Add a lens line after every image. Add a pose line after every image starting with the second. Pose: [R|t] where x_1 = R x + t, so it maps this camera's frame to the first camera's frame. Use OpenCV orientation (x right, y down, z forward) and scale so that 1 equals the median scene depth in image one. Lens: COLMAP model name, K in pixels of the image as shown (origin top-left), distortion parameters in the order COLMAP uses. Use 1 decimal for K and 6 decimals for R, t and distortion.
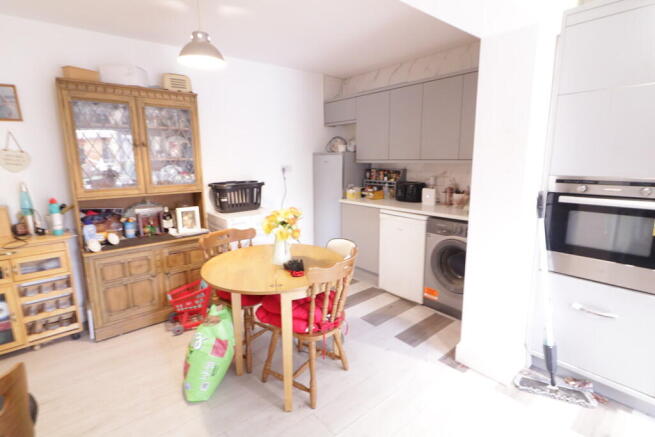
lens RADIAL K [[315.7, 0, 341.5], [0, 315.7, 217.2], [0, 0, 1]] dist [-0.013333, -0.000103]
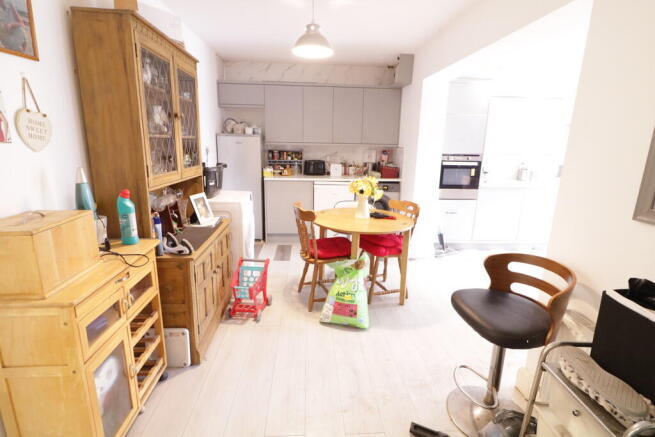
lens RADIAL K [[315.7, 0, 329.2], [0, 315.7, 215.3], [0, 0, 1]] dist [-0.013333, -0.000103]
pose [[0.594981, -0.159345, 0.787786, -0.873470], [0.123919, 0.986618, 0.105971, -0.018189], [-0.794130, 0.034571, 0.606764, 0.176420]]
